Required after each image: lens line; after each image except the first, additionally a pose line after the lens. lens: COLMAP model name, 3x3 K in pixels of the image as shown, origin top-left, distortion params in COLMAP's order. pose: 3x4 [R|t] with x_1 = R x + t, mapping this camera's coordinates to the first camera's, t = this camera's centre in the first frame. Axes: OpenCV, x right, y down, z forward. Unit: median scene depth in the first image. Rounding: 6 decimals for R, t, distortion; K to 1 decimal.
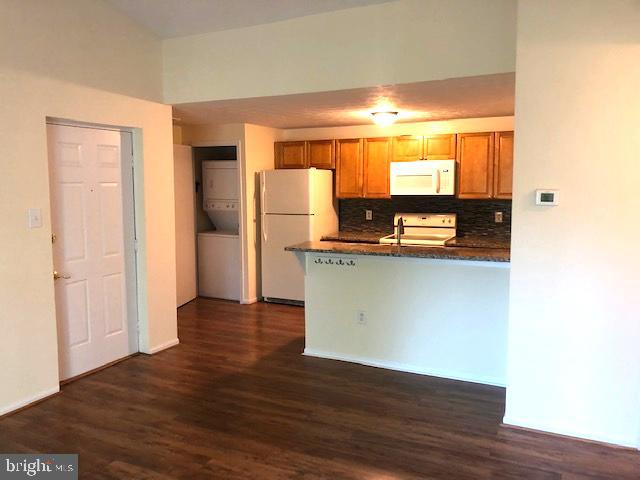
lens RADIAL K [[526.2, 0, 306.9], [0, 526.2, 230.6], [0, 0, 1]] dist [0.056613, -0.051445]
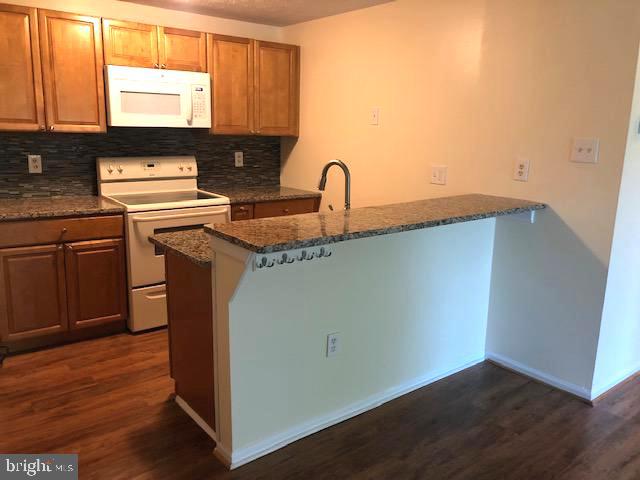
lens RADIAL K [[526.2, 0, 321.1], [0, 526.2, 237.3], [0, 0, 1]] dist [0.056613, -0.051445]
pose [[0.410659, -0.167067, 0.896353, -0.568877], [0.060869, 0.985900, 0.155870, -0.052140], [-0.909755, -0.009449, 0.415038, 1.162650]]
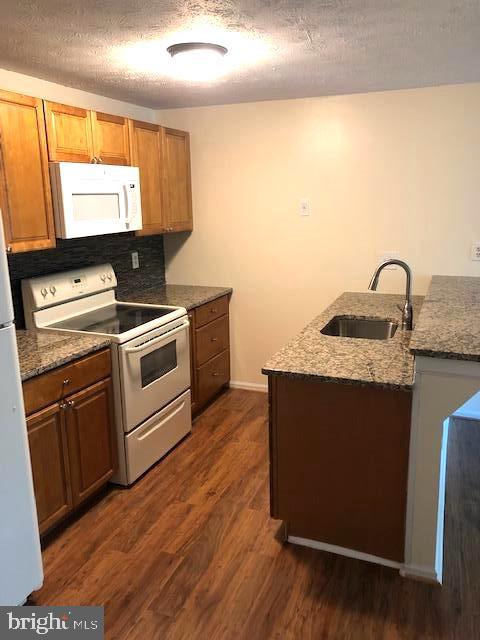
lens RADIAL K [[526.2, 0, 249.5], [0, 526.2, 316.7], [0, 0, 1]] dist [0.056613, -0.051445]
pose [[-0.106800, -0.211939, 0.971430, -0.622061], [0.110048, 0.968495, 0.223398, -0.179136], [-0.988172, 0.130762, -0.080111, 1.847224]]
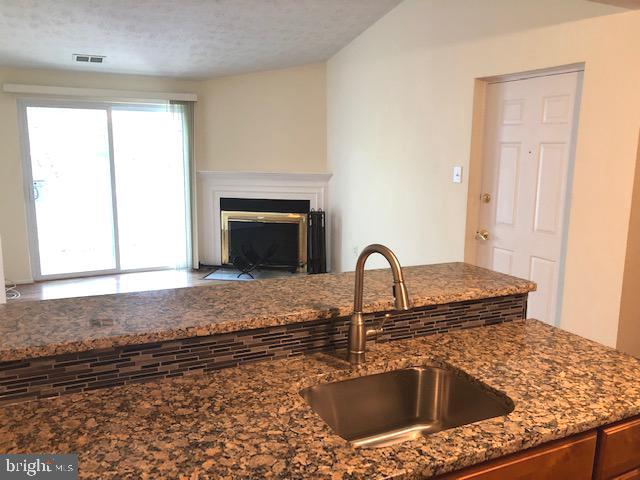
lens RADIAL K [[526.2, 0, 318.5], [0, 526.2, 235.7], [0, 0, 1]] dist [0.056613, -0.051445]
pose [[-0.594764, 0.138485, -0.791882, 0.728851], [-0.082012, 0.969459, 0.231137, -0.158927], [0.799706, 0.202415, -0.565242, 1.740594]]
